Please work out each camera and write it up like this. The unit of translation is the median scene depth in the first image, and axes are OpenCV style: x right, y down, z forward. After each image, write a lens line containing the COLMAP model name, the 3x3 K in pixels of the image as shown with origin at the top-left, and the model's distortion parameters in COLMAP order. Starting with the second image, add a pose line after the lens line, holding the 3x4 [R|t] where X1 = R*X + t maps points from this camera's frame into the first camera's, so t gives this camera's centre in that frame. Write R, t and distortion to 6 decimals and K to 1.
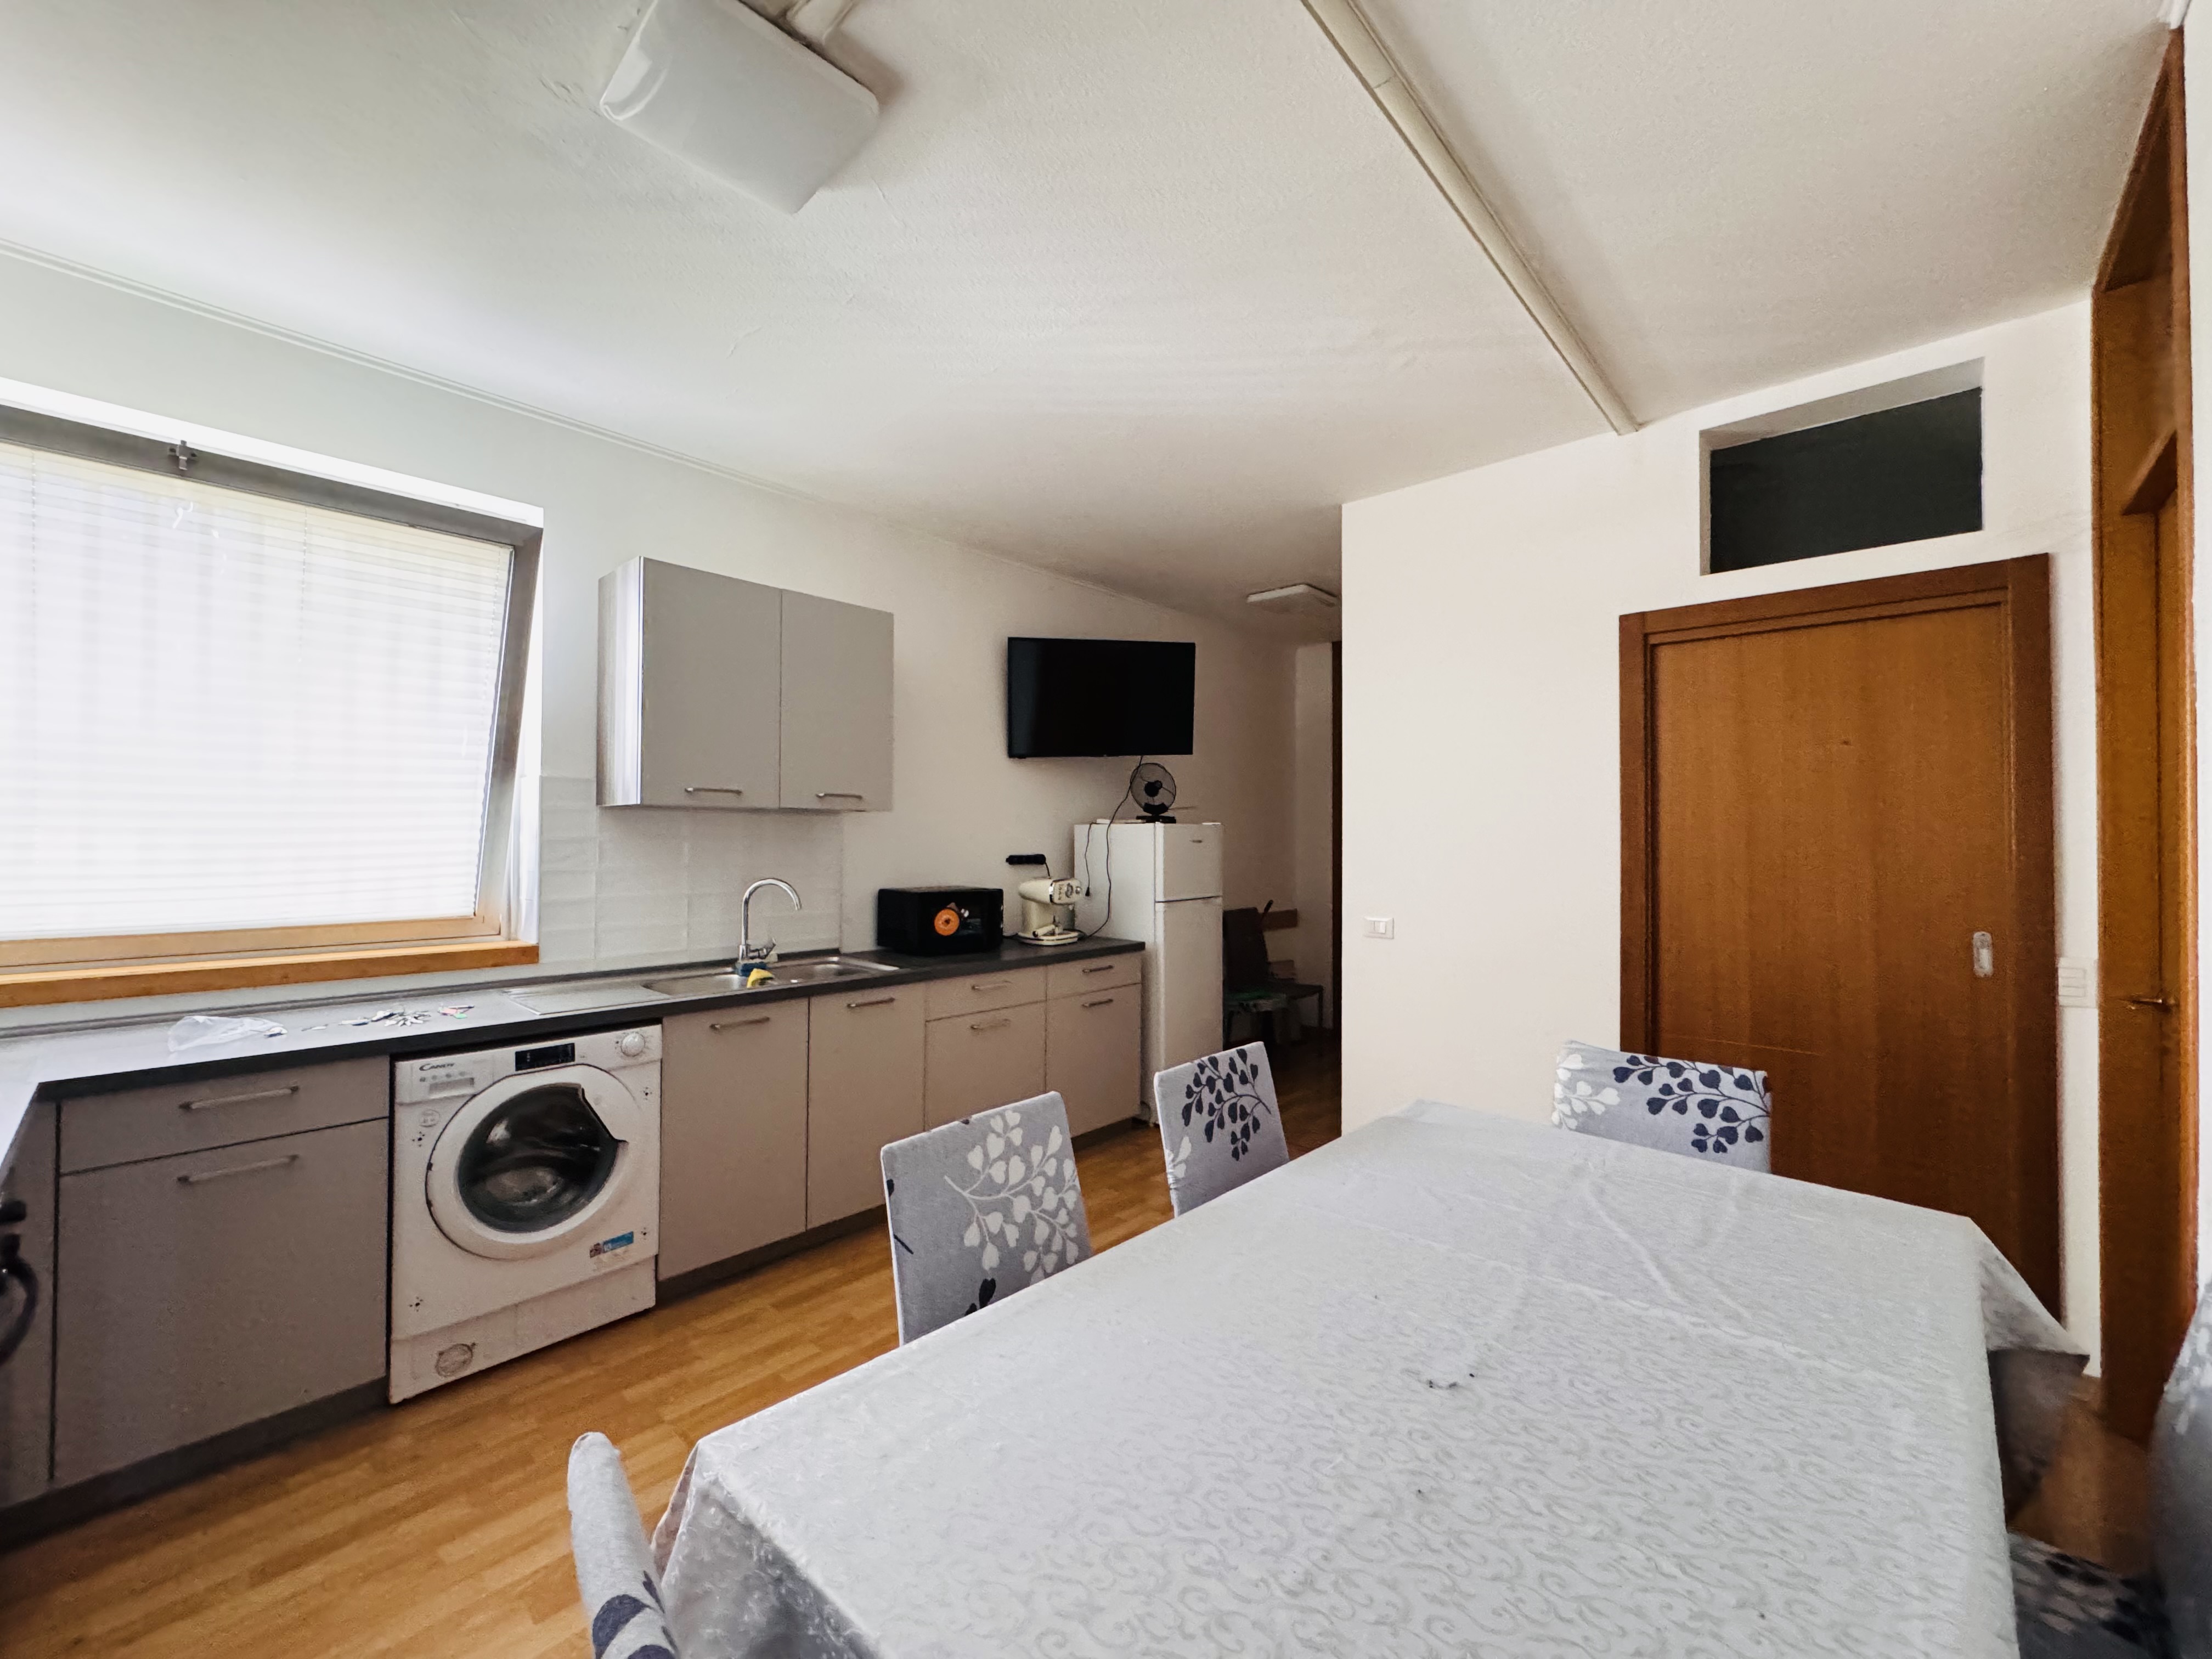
lens RADIAL K [[879.5, 0, 1106.0], [0, 879.5, 829.5], [0, 0, 1]] dist [-0.008862, -0.000023]
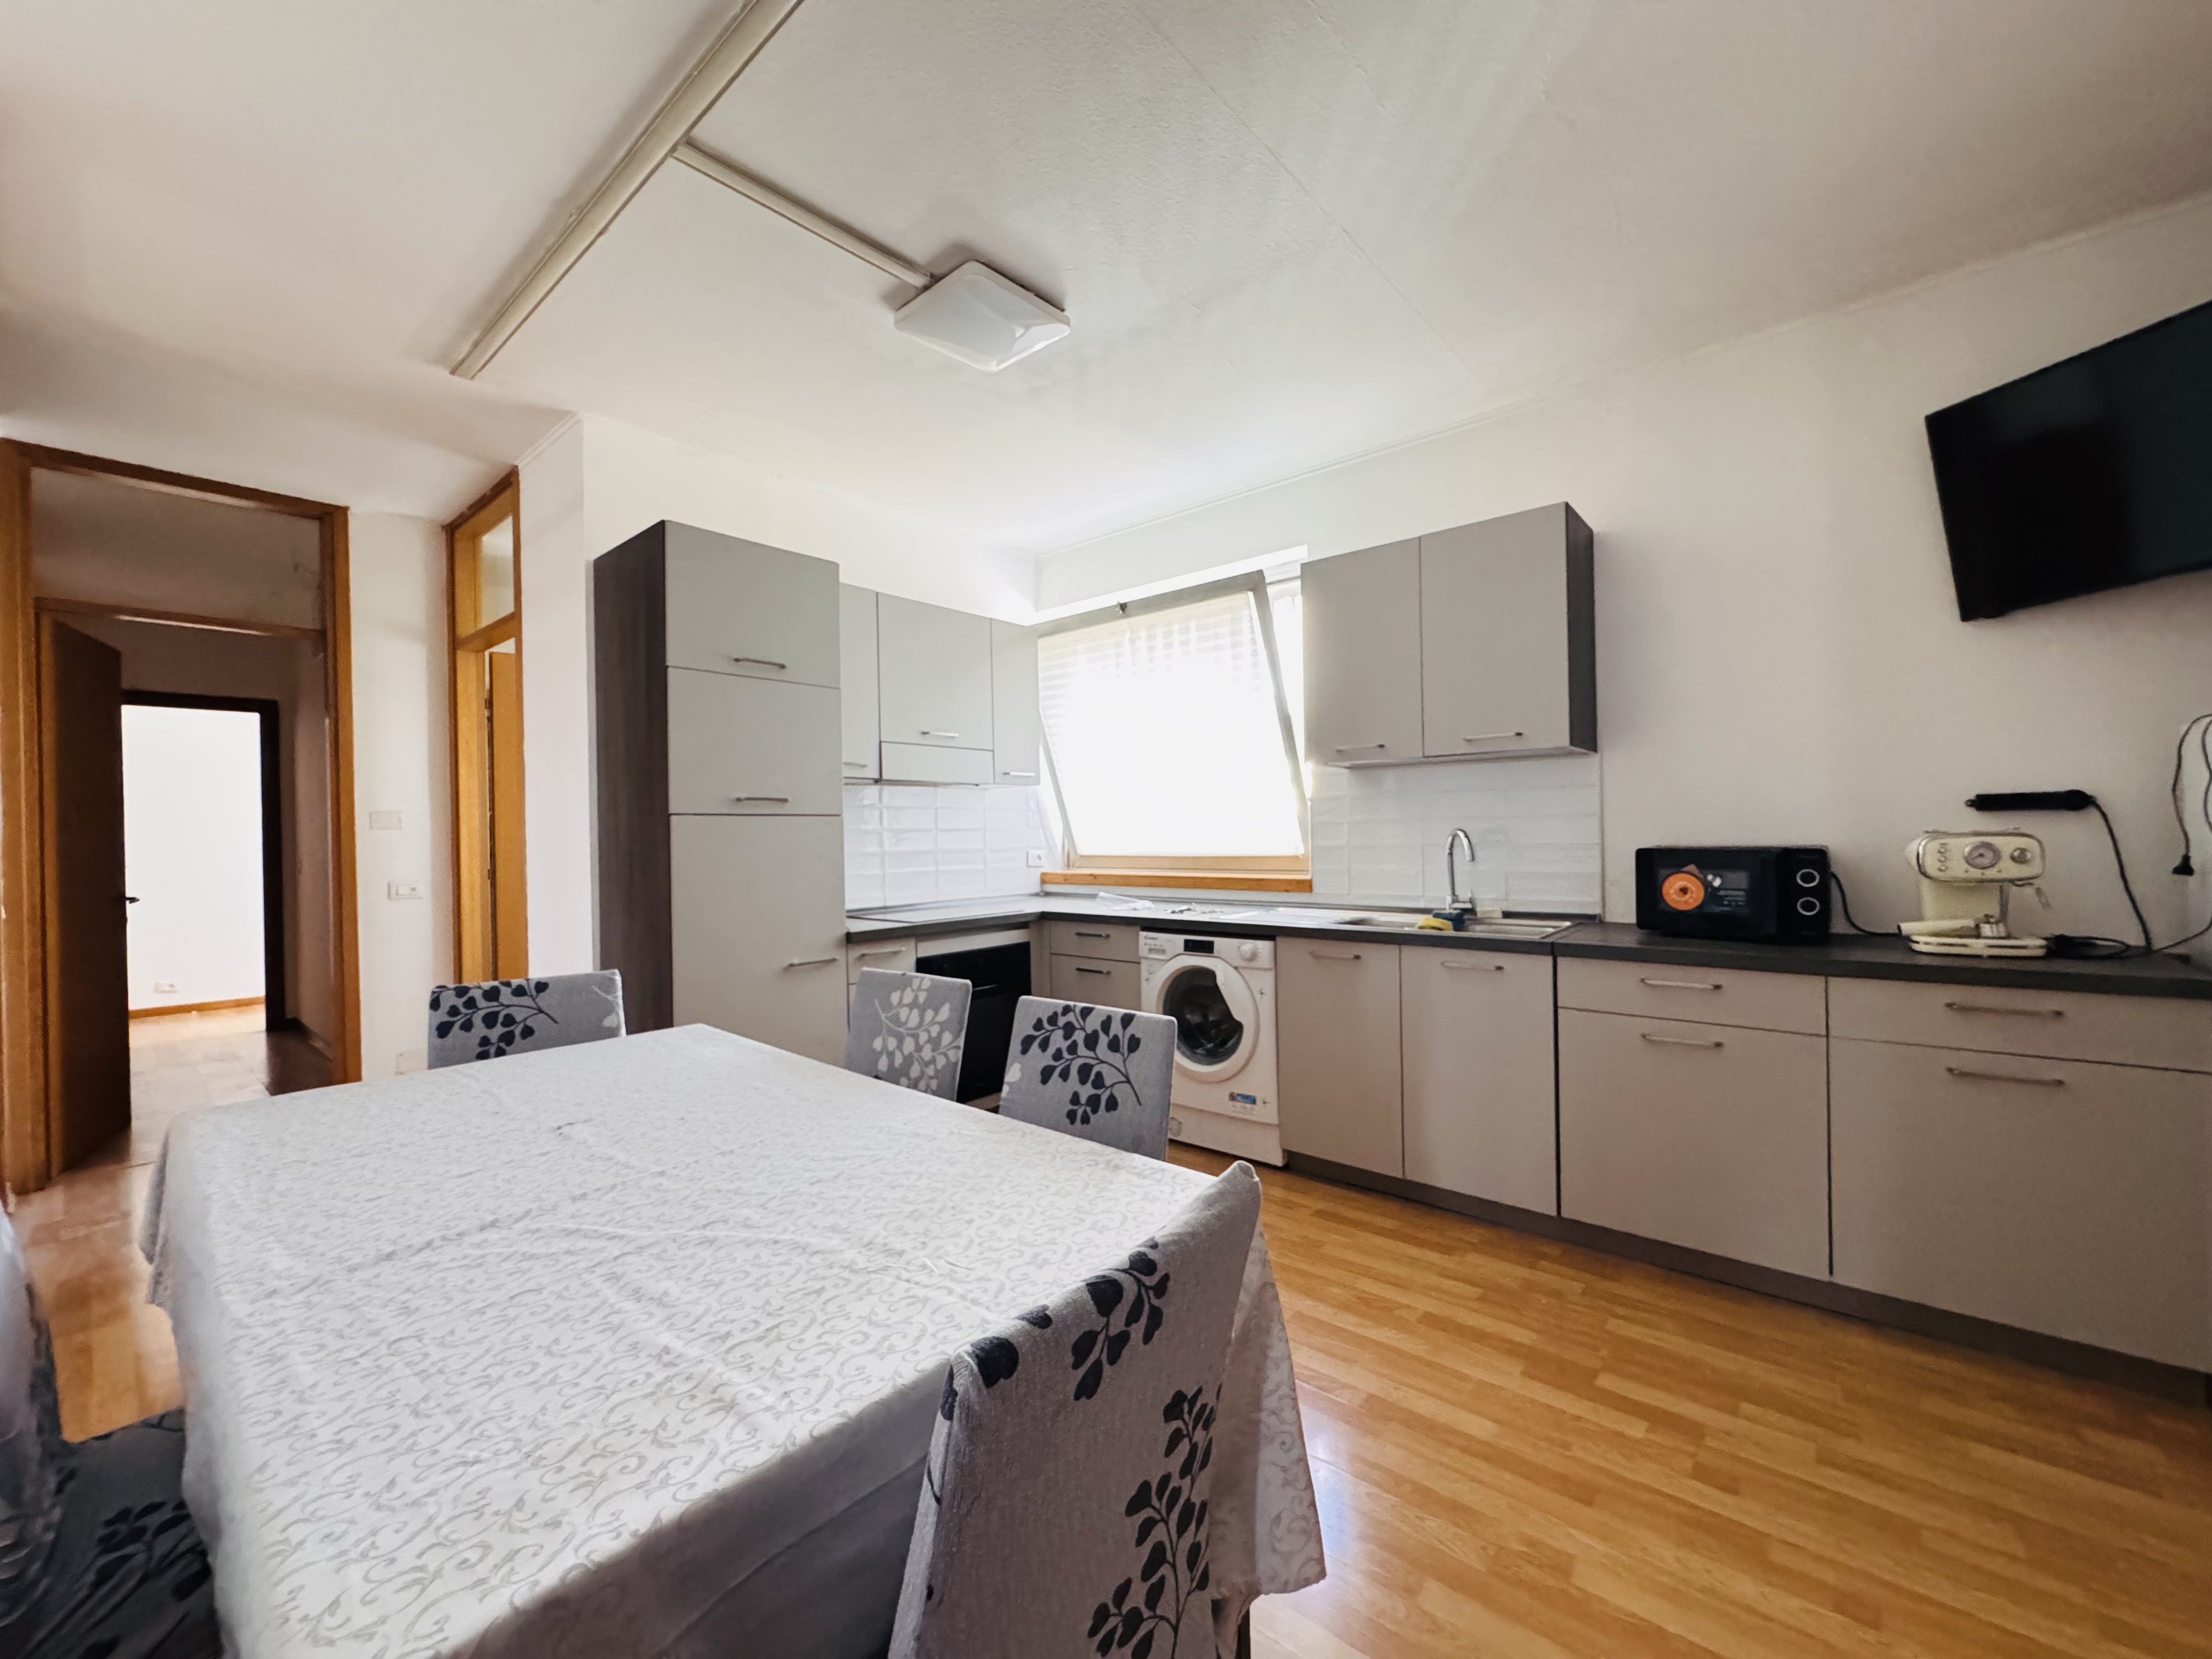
lens RADIAL K [[883.7, 0, 1106.0], [0, 883.7, 829.5], [0, 0, 1]] dist [-0.001030, -0.000046]
pose [[0.034986, -0.007494, -0.999360, 0.846276], [0.032847, 0.999440, -0.006345, 0.072386], [0.998848, -0.032604, 0.035213, 0.826599]]
